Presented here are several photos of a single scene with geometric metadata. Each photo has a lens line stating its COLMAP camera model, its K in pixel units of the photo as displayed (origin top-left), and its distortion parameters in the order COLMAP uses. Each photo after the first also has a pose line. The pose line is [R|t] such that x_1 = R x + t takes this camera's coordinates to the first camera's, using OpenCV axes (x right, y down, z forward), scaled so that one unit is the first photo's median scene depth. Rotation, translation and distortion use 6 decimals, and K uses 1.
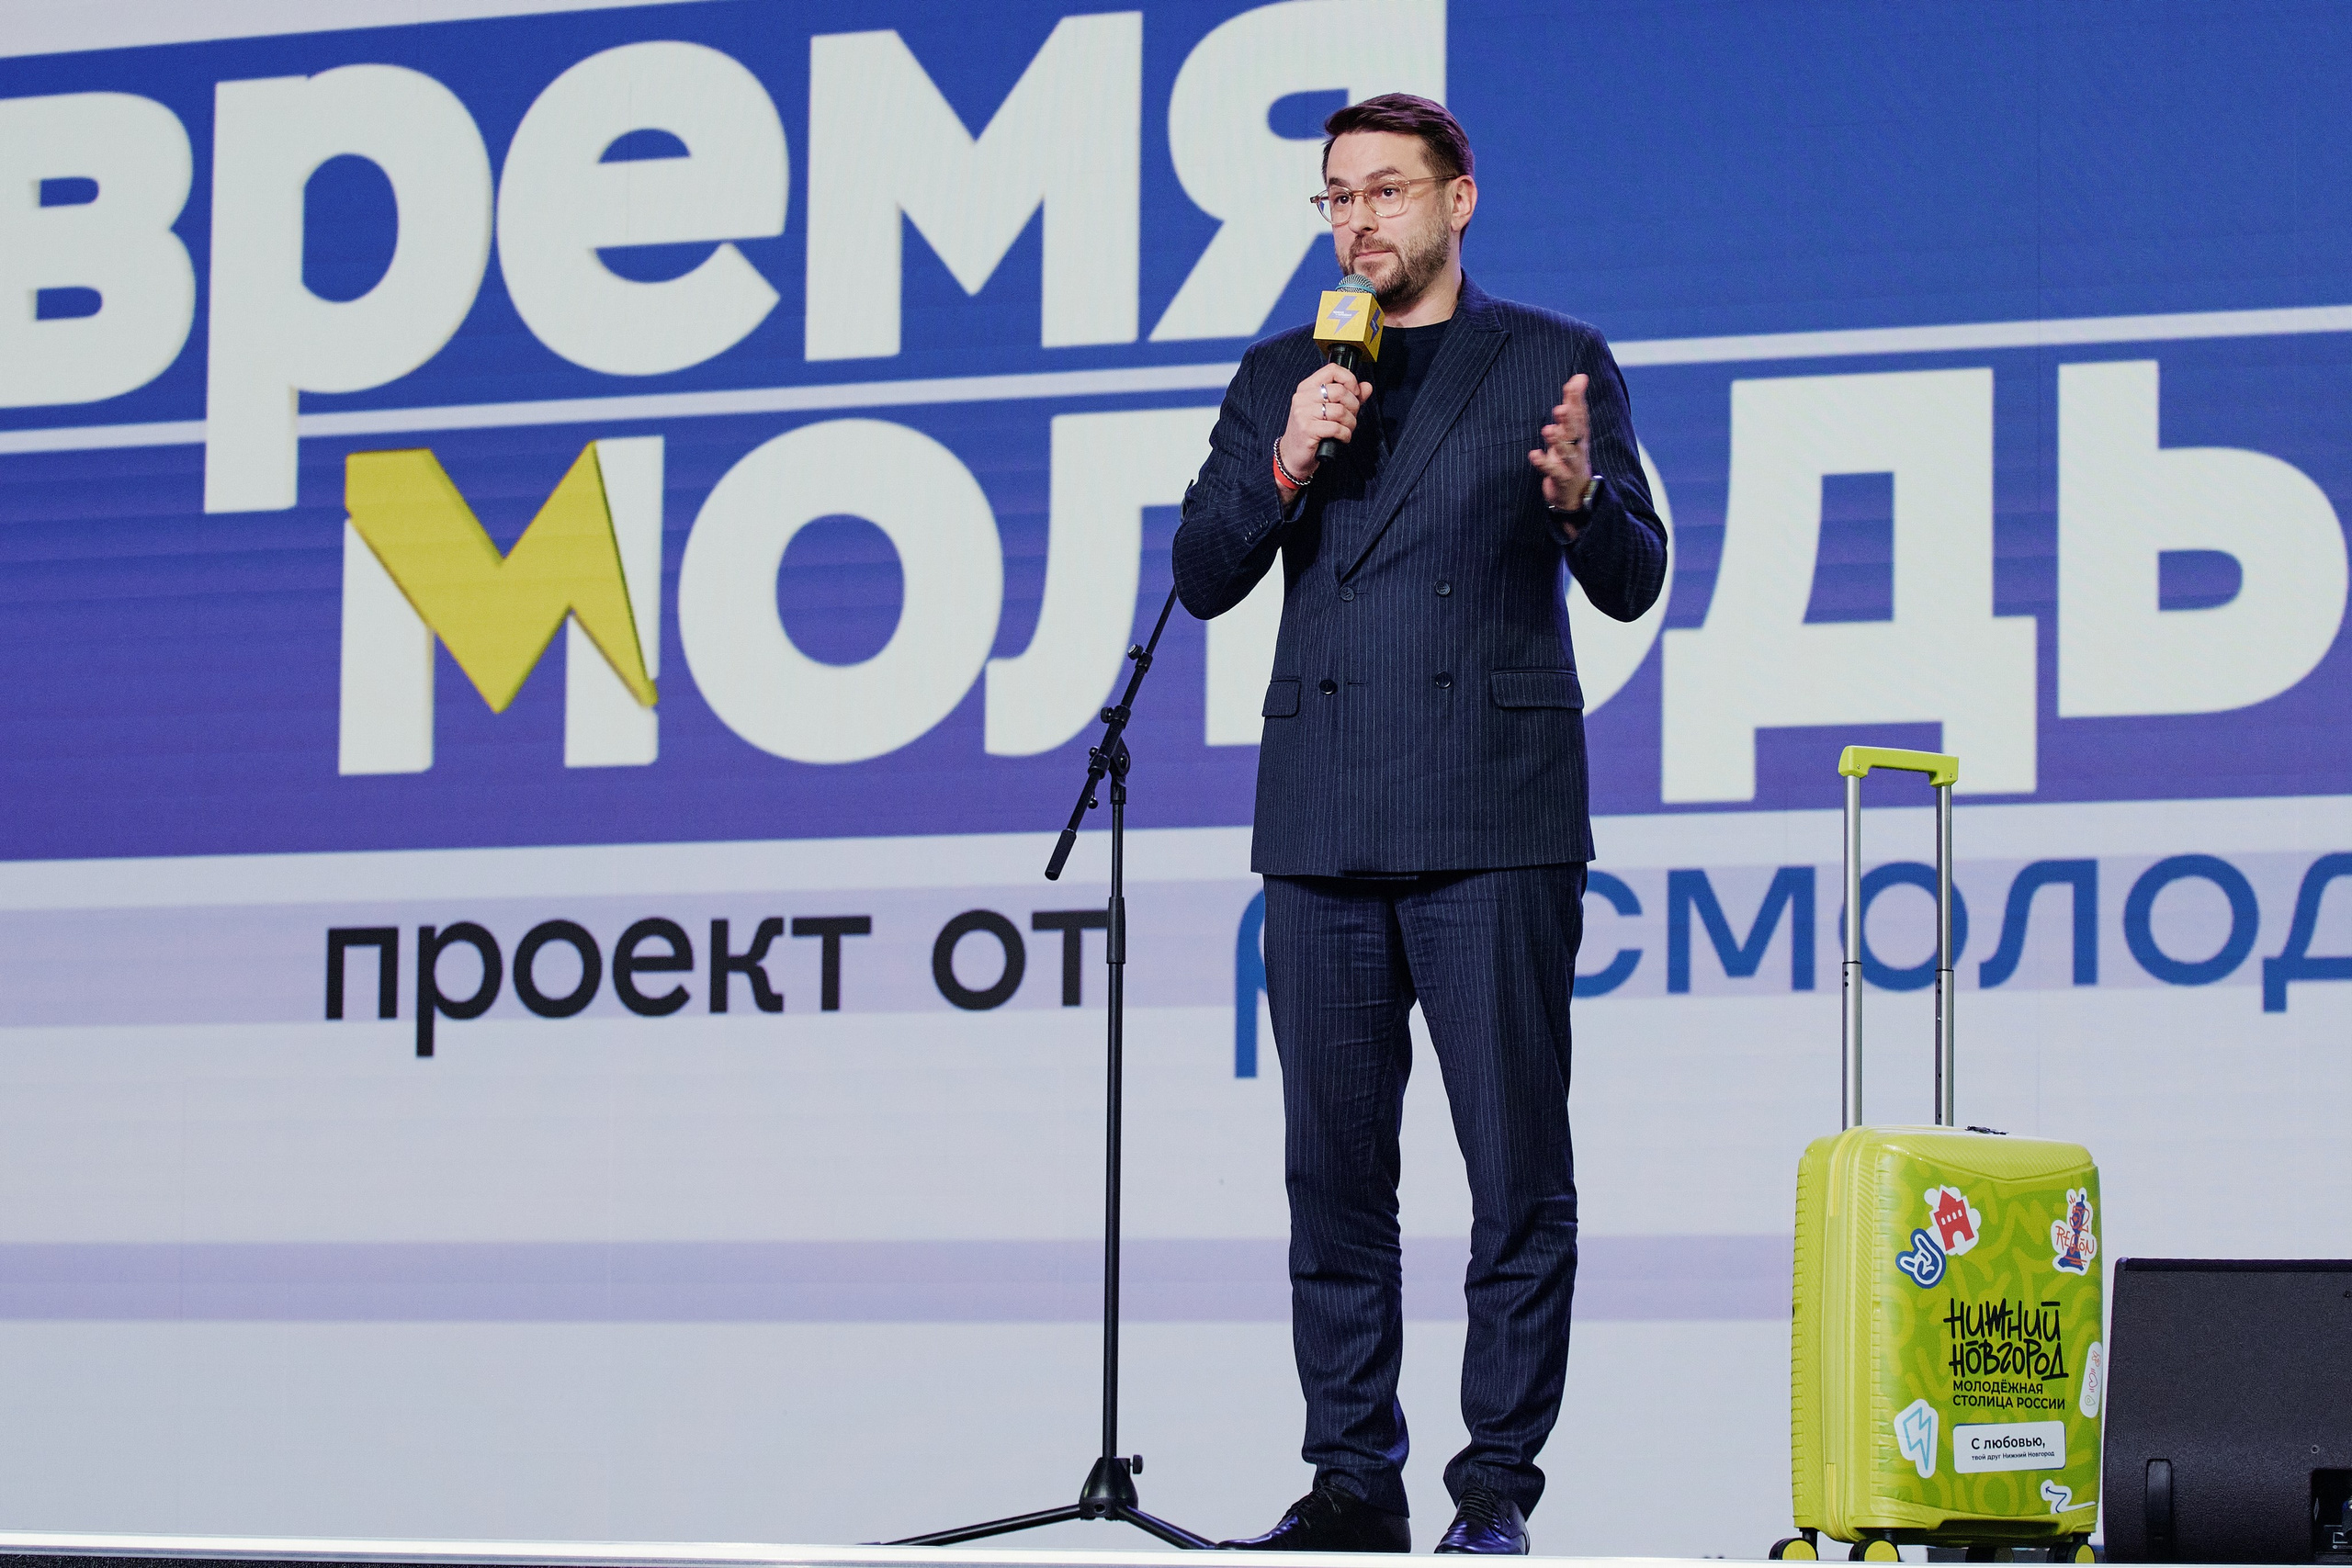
lens RADIAL K [[7888.8, 0, 1176.0], [0, 7888.8, 781.2], [0, 0, 1]] dist [-0.267828, 0.000000]
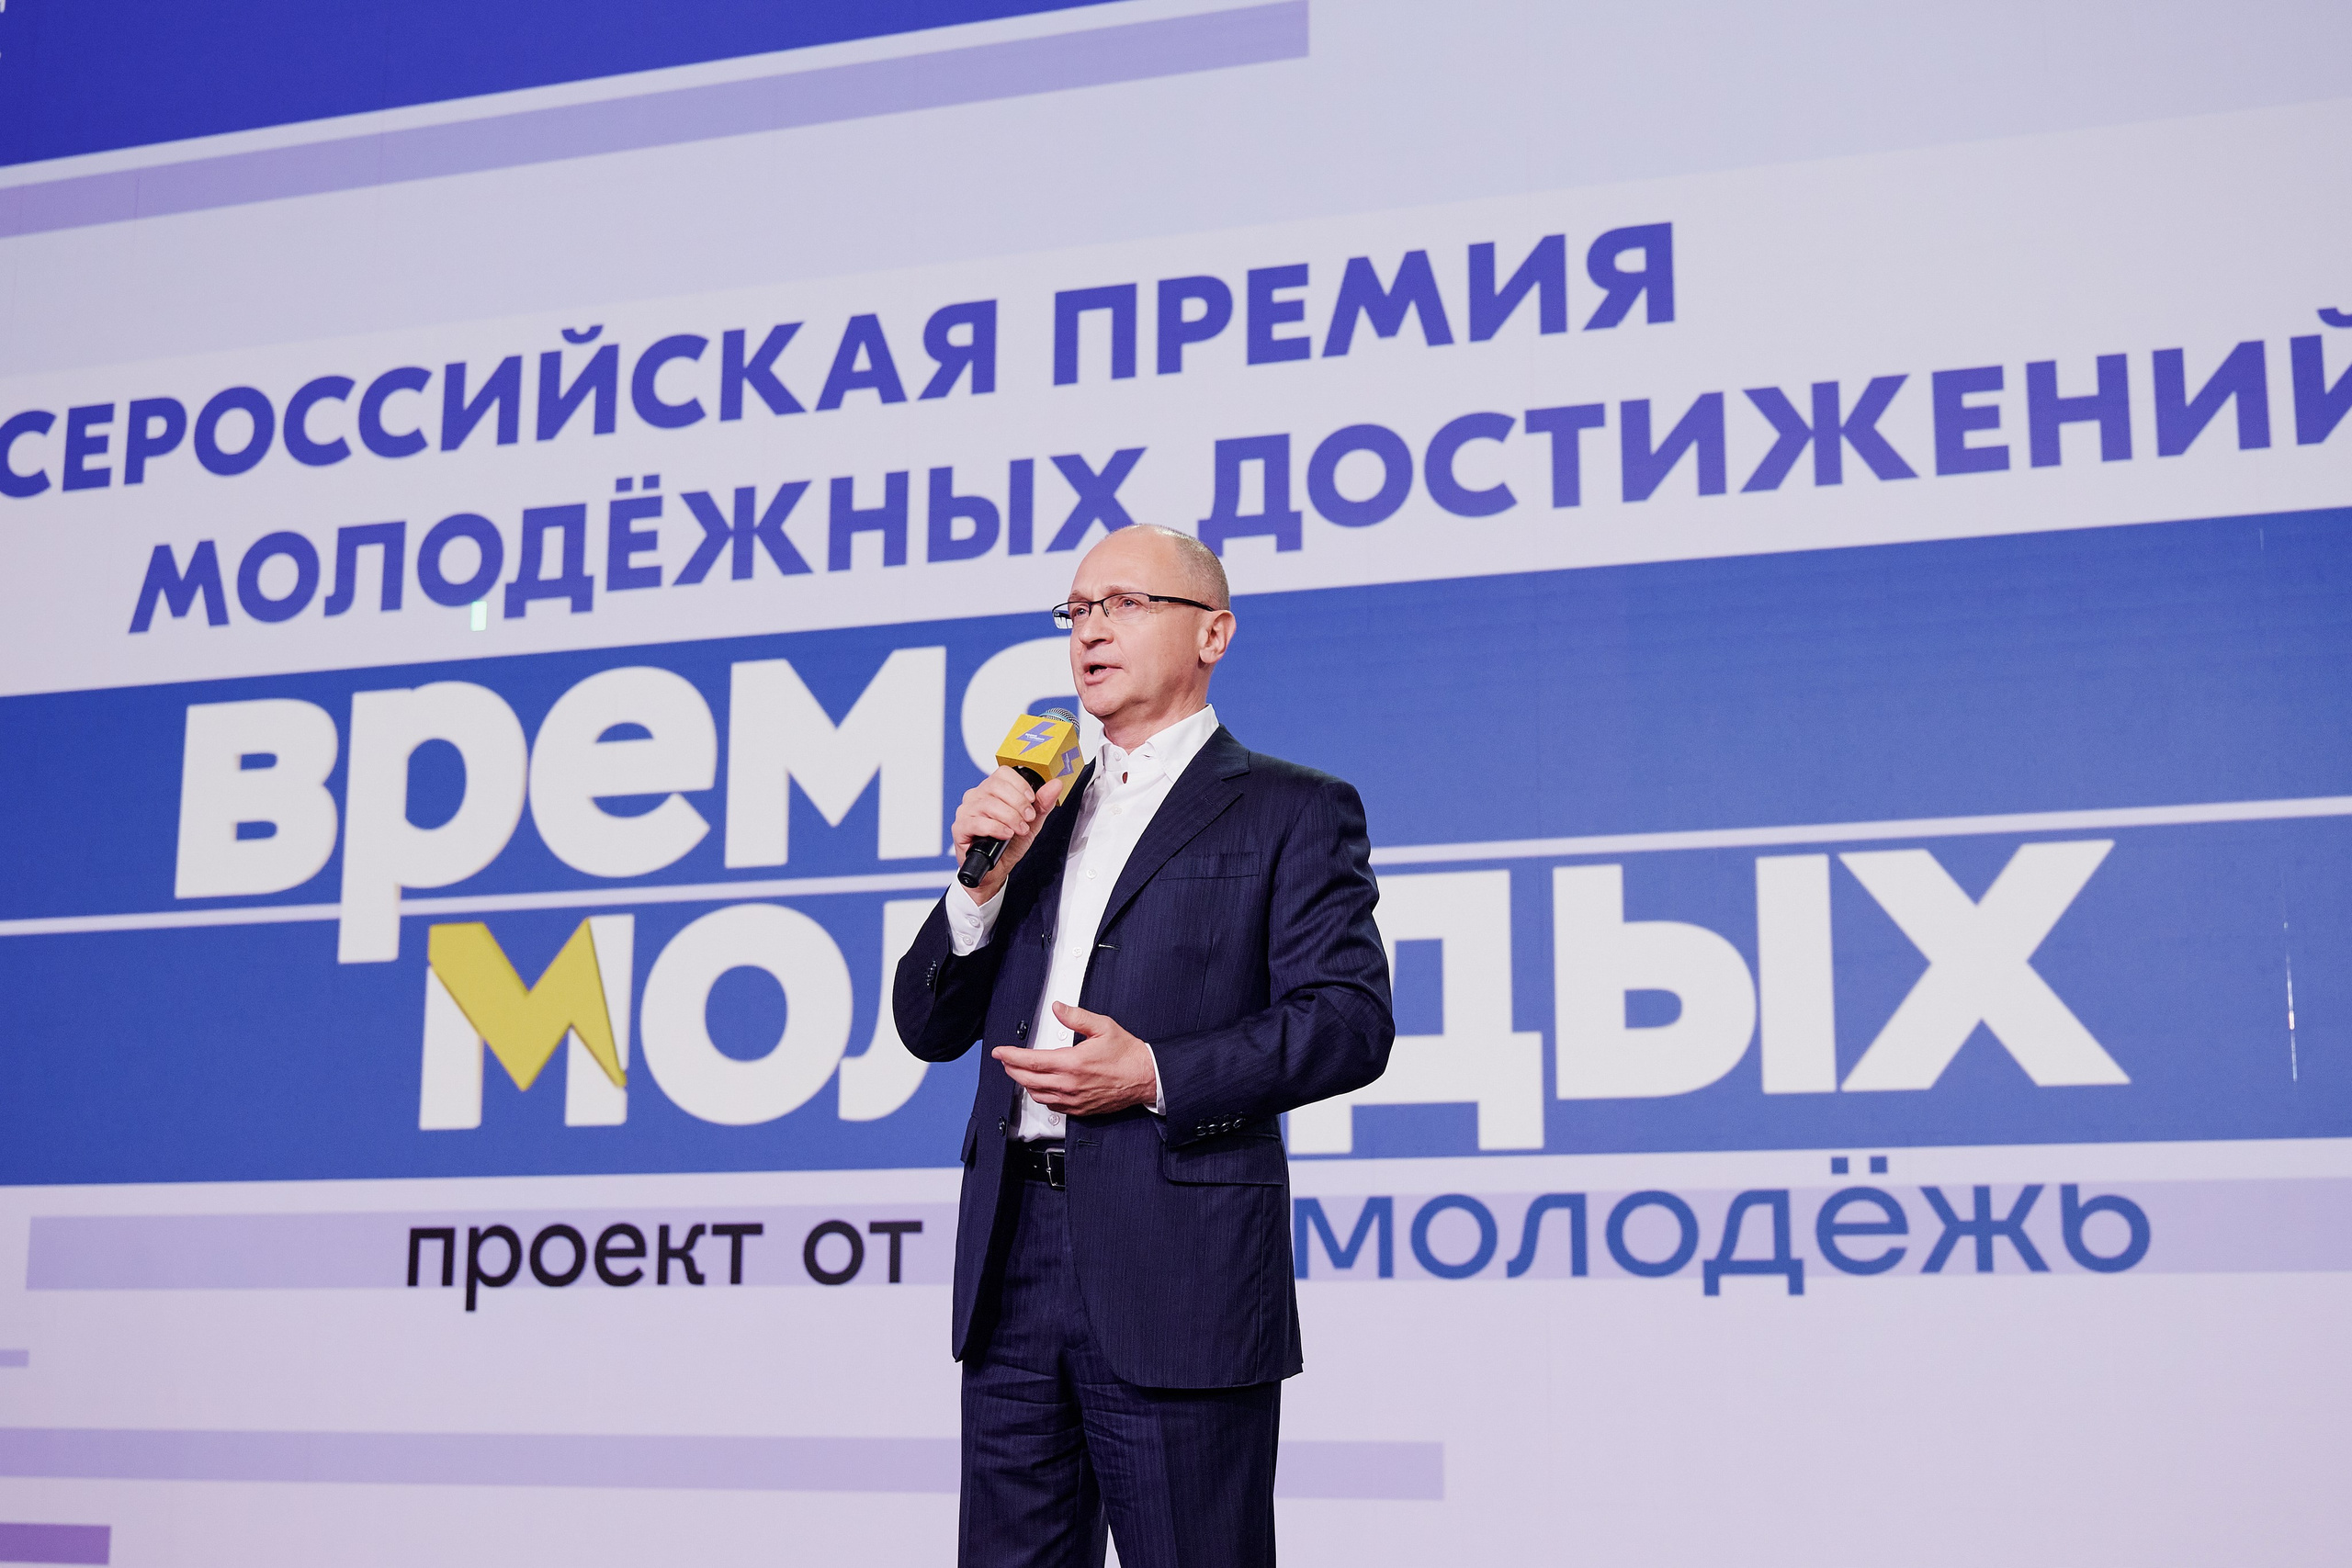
lens RADIAL K [[3243.7, 0, 1049.5], [0, 3243.7, 795.0], [0, 0, 1]] dist [-0.026526, 0.000000]
pose [[0.997179, 0.015330, 0.073472, -0.030409], [-0.007339, 0.994143, -0.107827, 0.001697], [-0.074694, 0.106984, 0.991451, 0.351395]]
